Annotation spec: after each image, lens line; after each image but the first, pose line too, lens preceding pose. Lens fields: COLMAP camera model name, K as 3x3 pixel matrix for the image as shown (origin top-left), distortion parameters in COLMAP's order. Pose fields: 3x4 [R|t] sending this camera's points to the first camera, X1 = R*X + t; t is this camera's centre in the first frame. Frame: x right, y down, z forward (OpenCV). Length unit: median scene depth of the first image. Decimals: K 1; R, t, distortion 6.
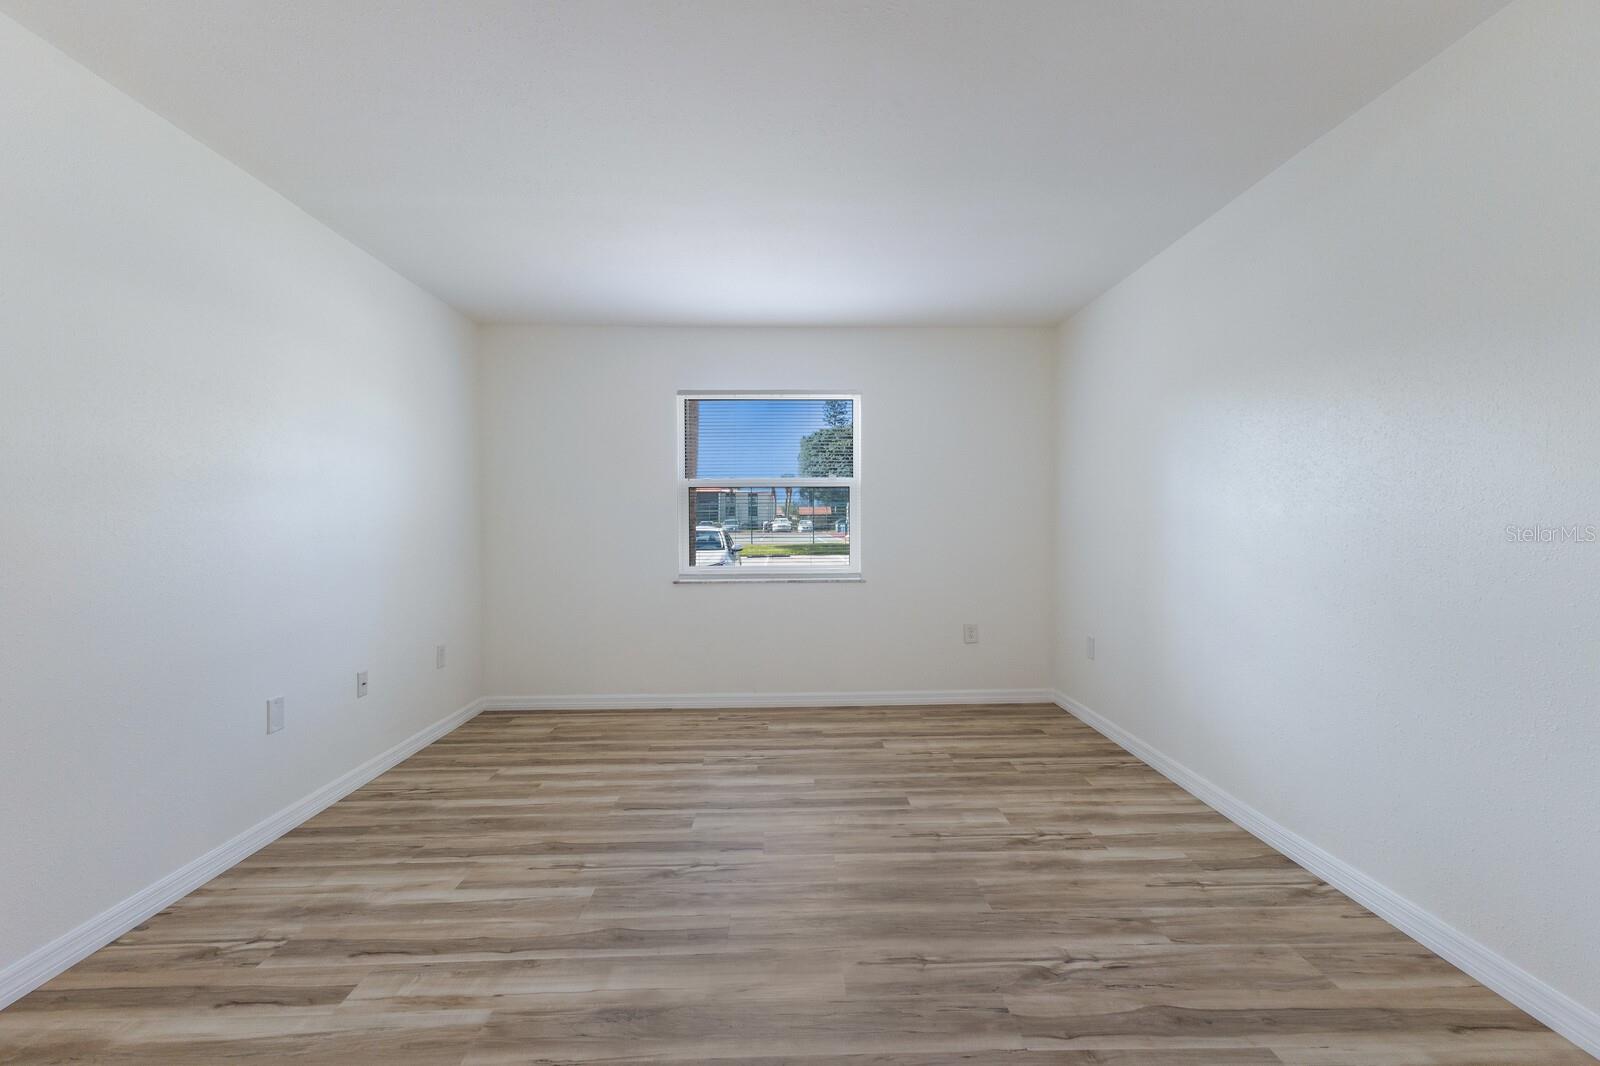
lens RADIAL K [[703.2, 0, 813.6], [0, 703.2, 539.8], [0, 0, 1]] dist [0.012085, -0.000172]
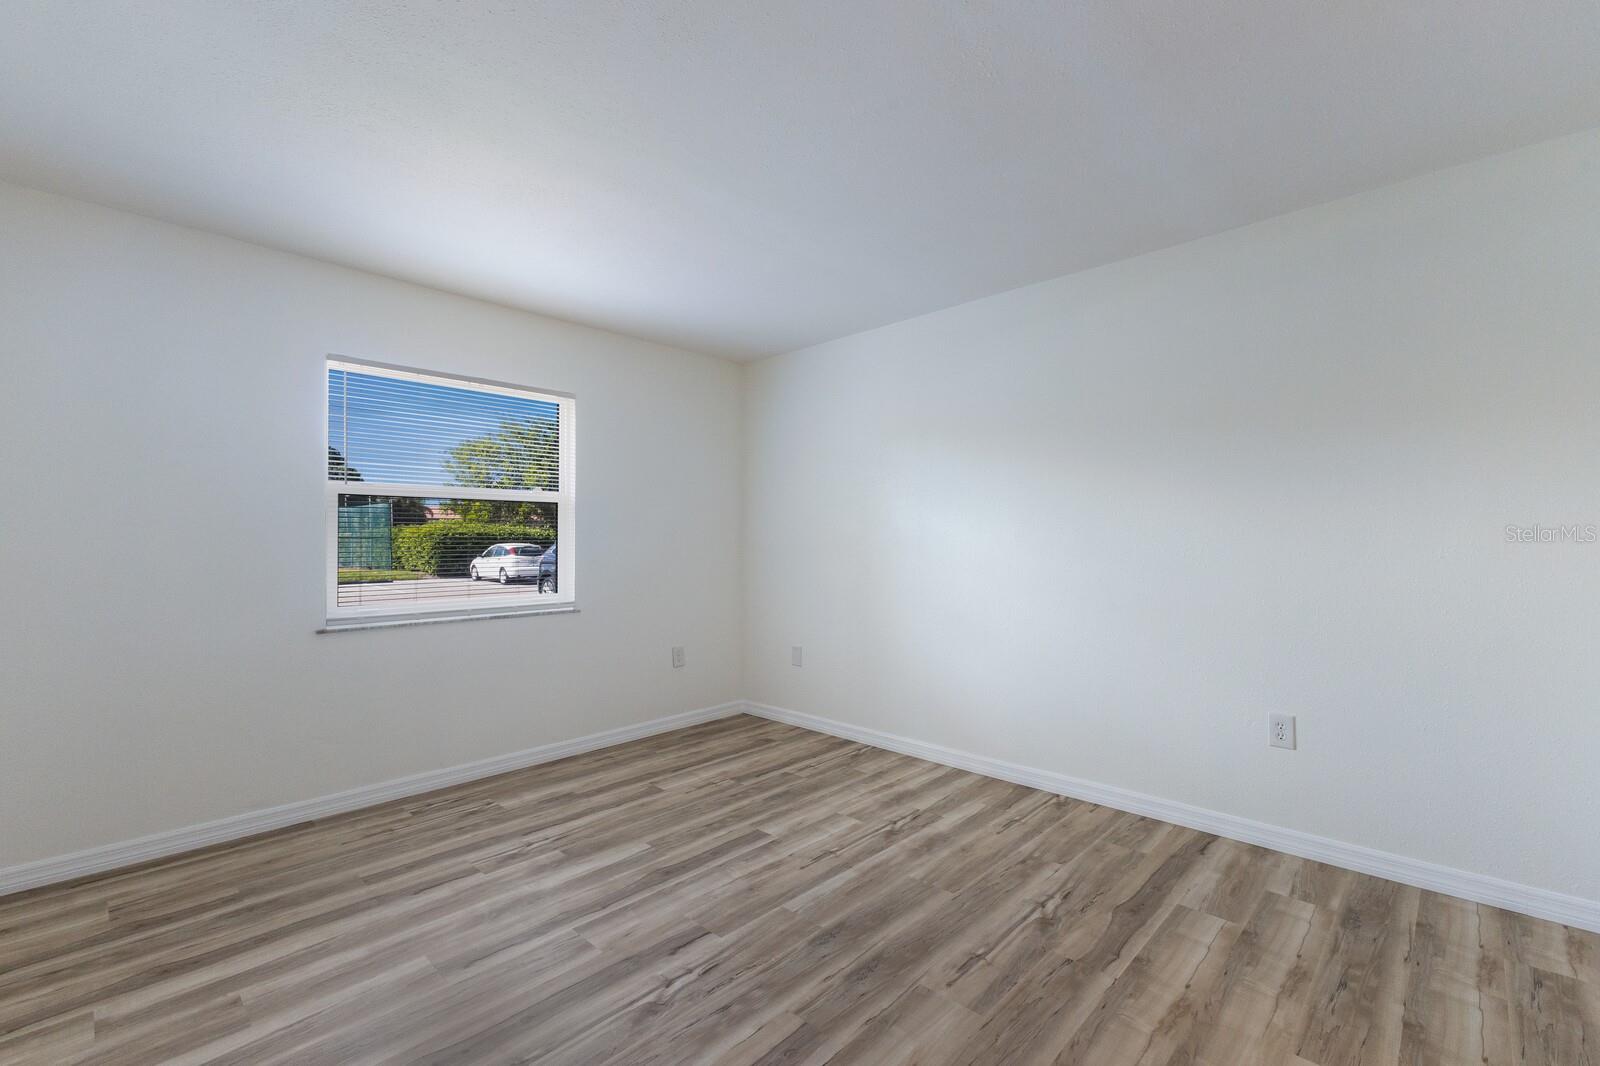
lens RADIAL K [[679.4, 0, 807.3], [0, 679.4, 476.7], [0, 0, 1]] dist [0.011425, -0.000268]
pose [[0.710924, 0.070264, 0.699750, -0.438758], [0.017583, 0.992910, -0.117564, -0.004943], [-0.703049, 0.095883, 0.704648, 0.208347]]
